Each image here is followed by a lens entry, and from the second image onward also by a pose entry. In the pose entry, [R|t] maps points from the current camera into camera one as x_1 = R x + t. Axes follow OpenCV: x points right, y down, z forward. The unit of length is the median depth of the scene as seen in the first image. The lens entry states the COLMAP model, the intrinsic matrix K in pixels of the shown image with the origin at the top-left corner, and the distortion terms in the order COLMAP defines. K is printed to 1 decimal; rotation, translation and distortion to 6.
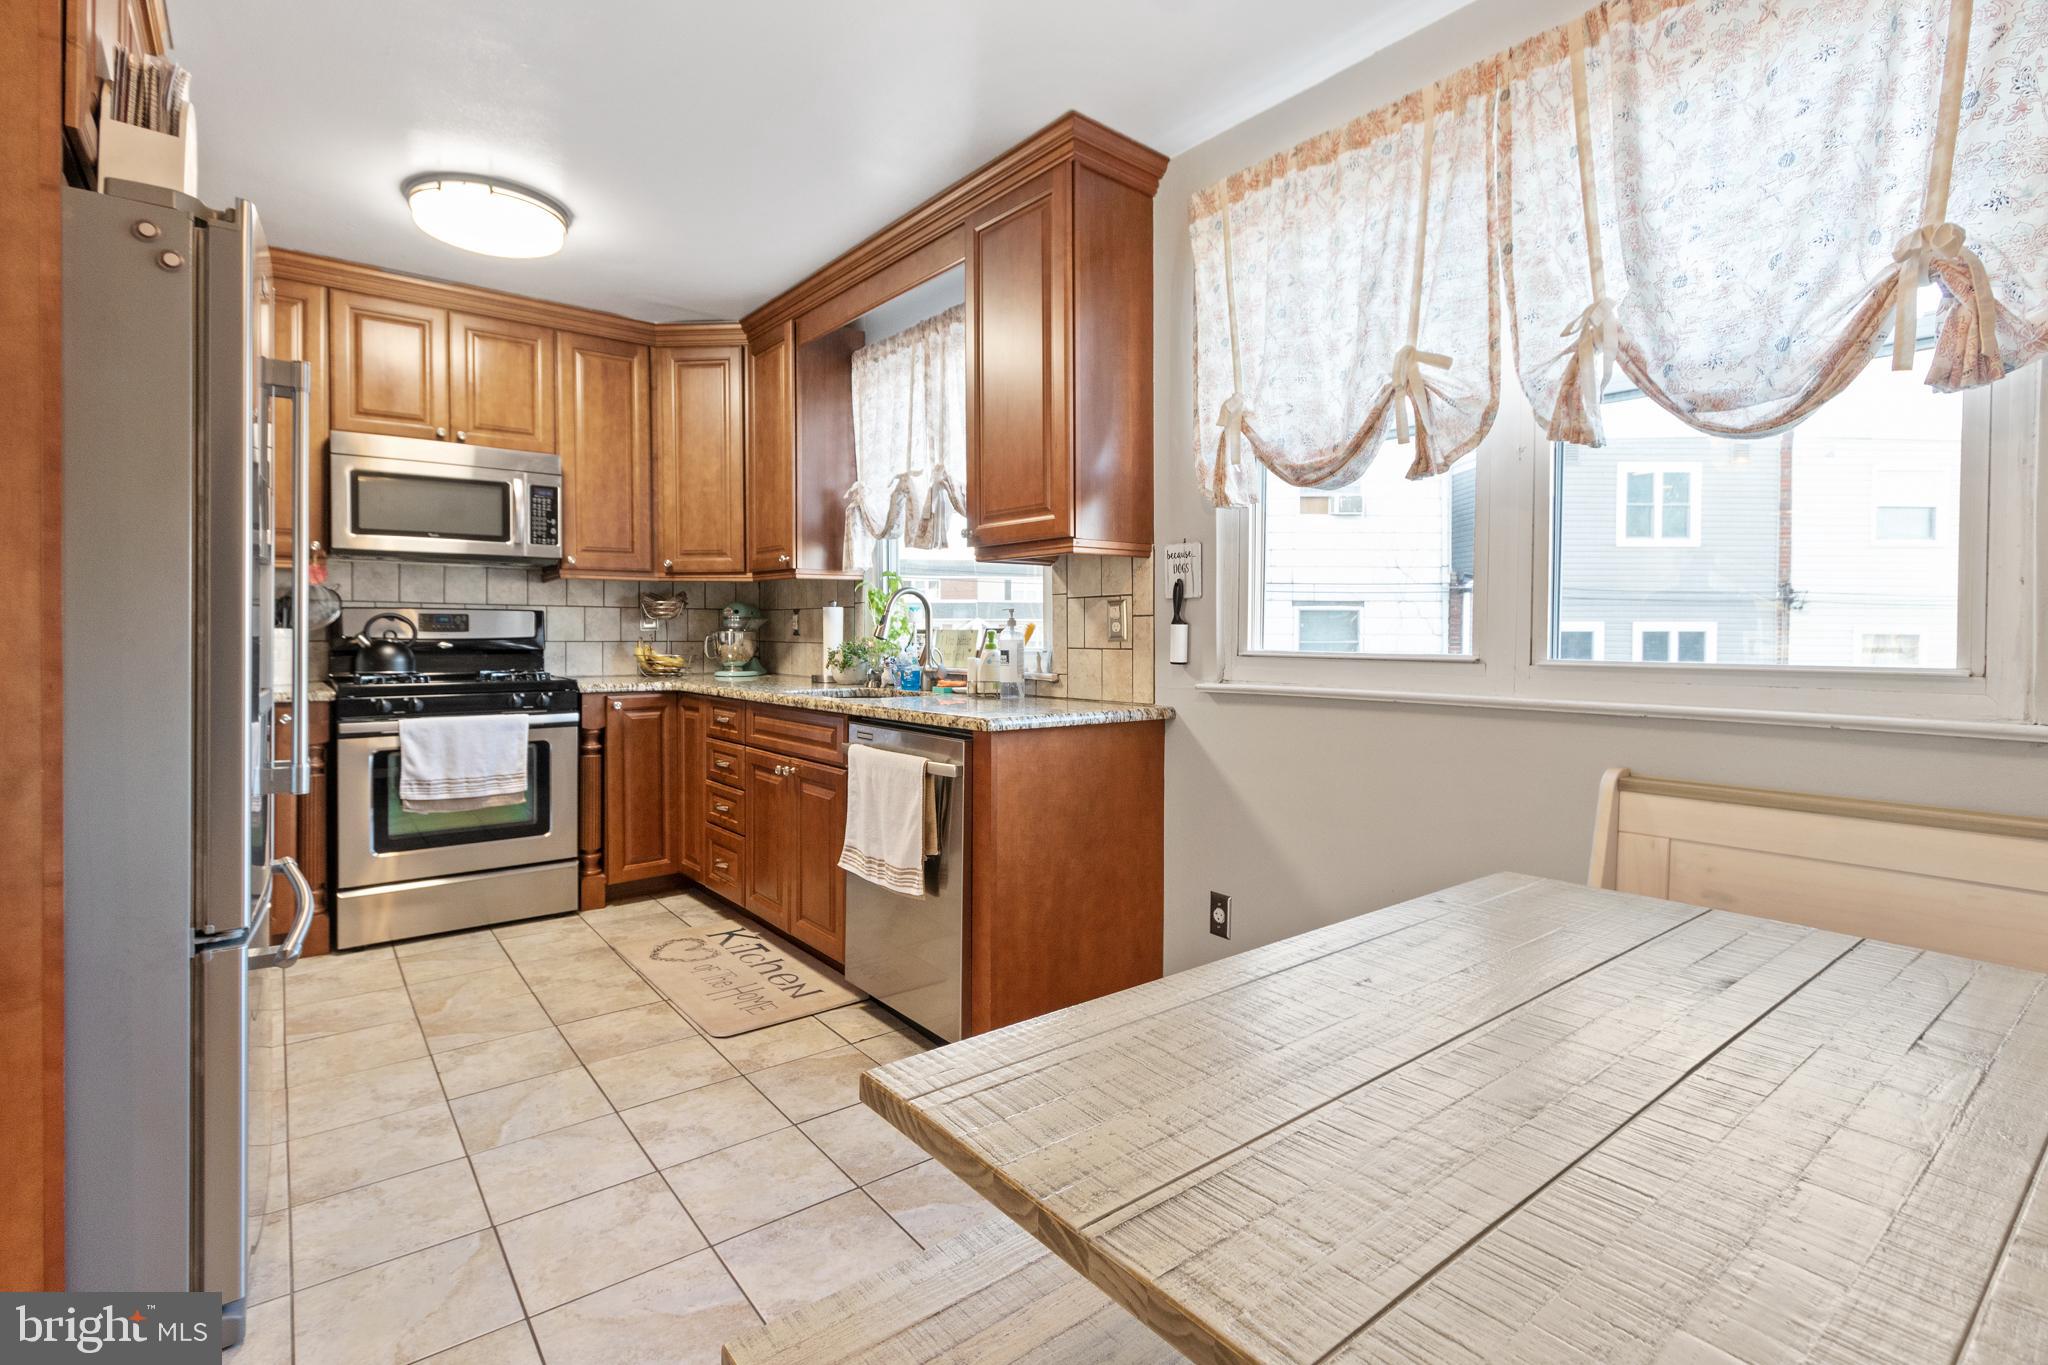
lens RADIAL K [[952.9, 0, 1025.3], [0, 952.9, 647.4], [0, 0, 1]] dist [0.008410, -0.003865]
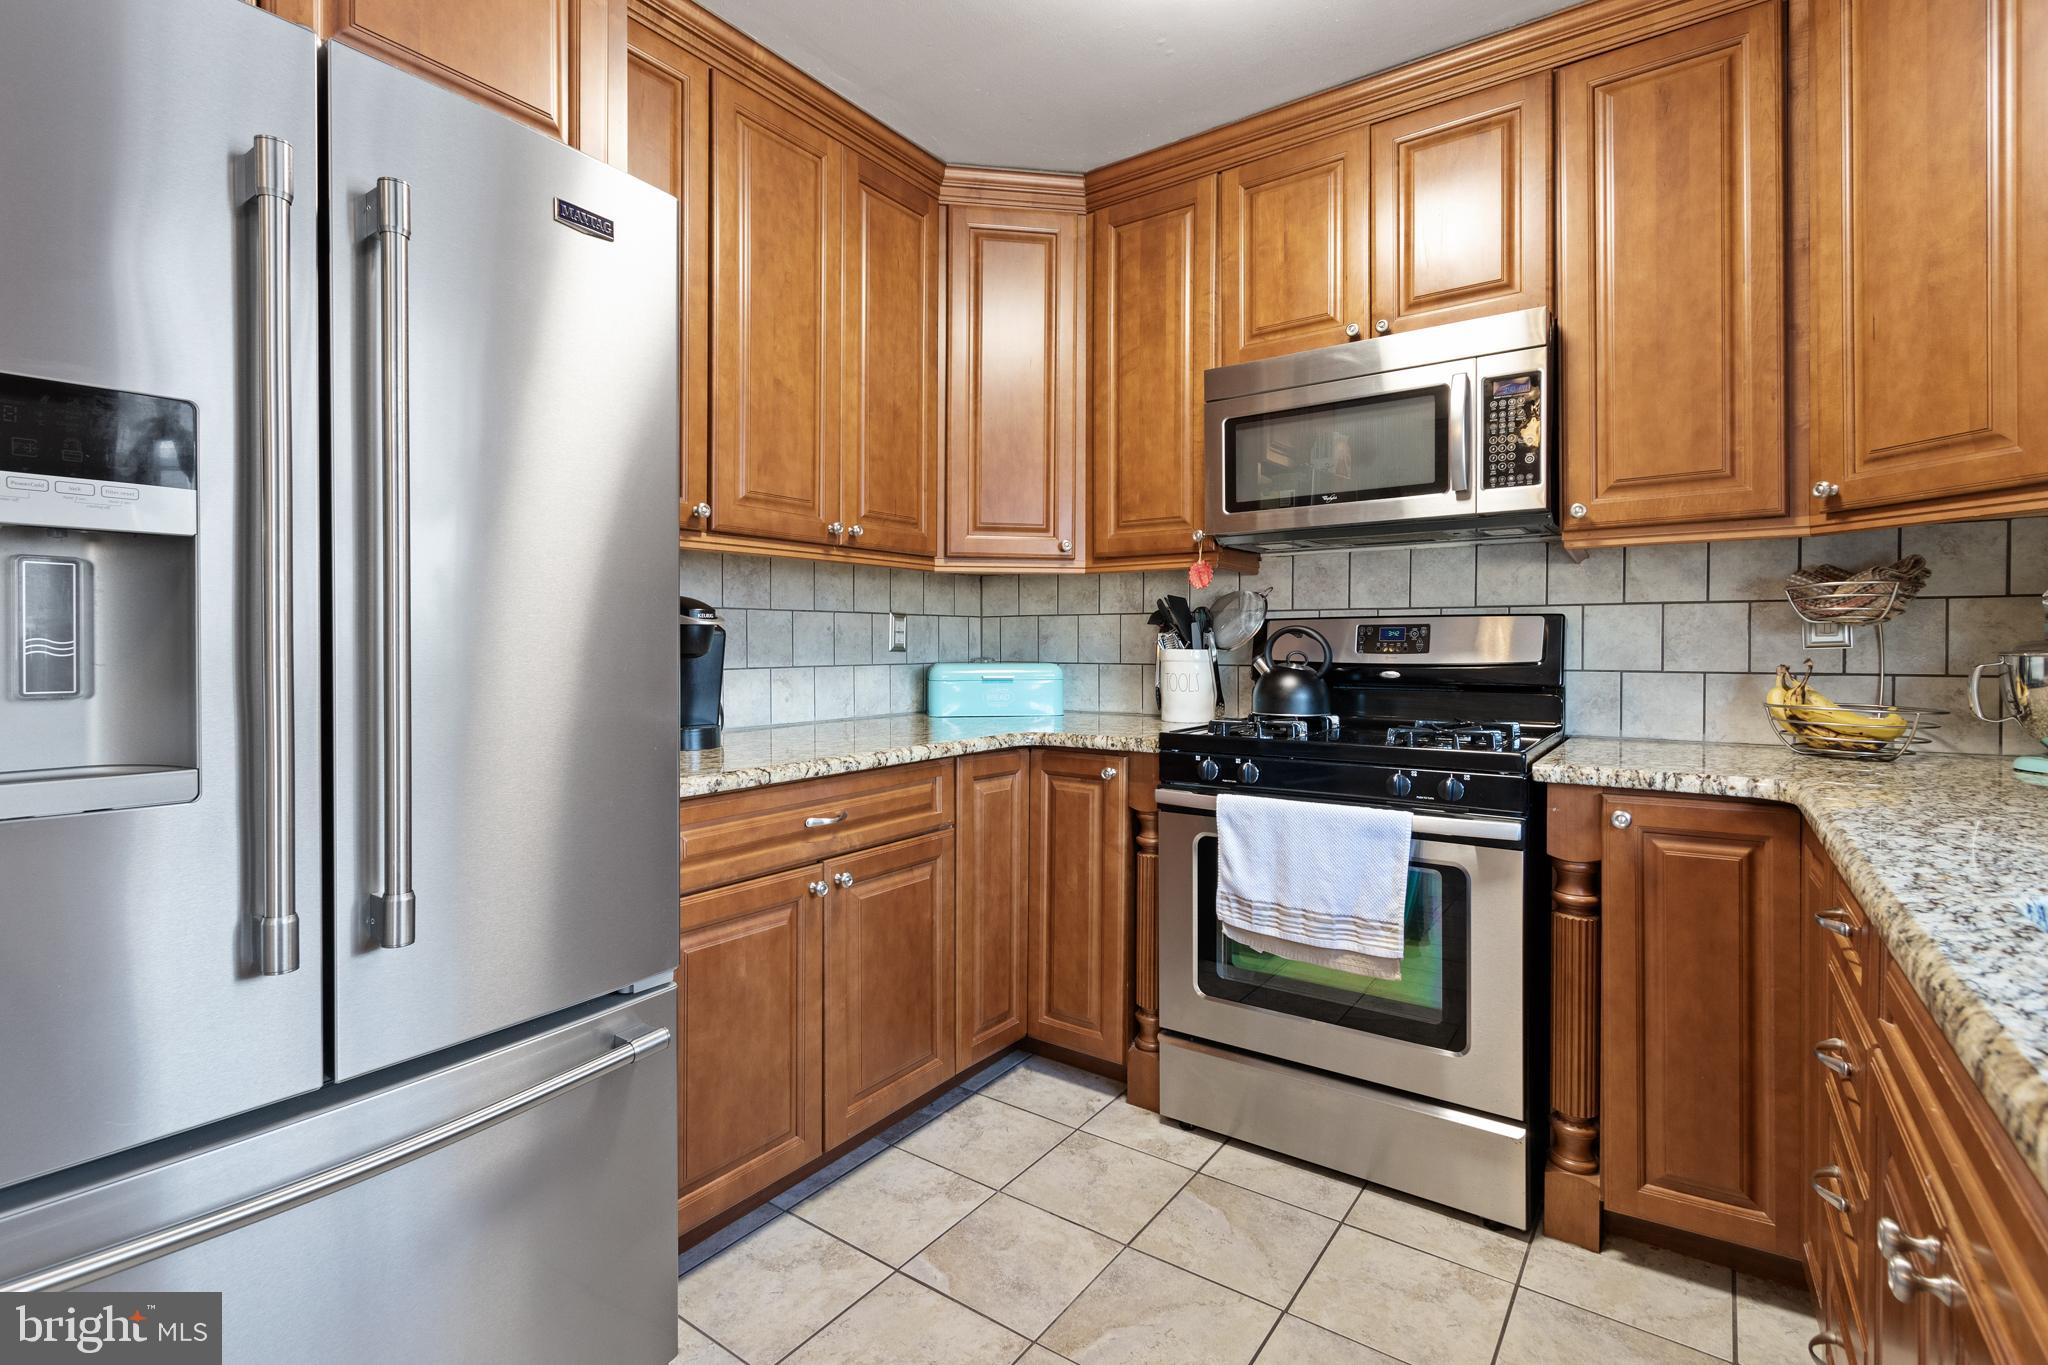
lens RADIAL K [[952.9, 0, 999.3], [0, 952.9, 657.3], [0, 0, 1]] dist [0.008410, -0.003865]
pose [[0.265520, 0.006593, -0.964083, -0.072151], [-0.011887, 0.999923, 0.003564, -0.012746], [0.964032, 0.010514, 0.265578, 0.586299]]
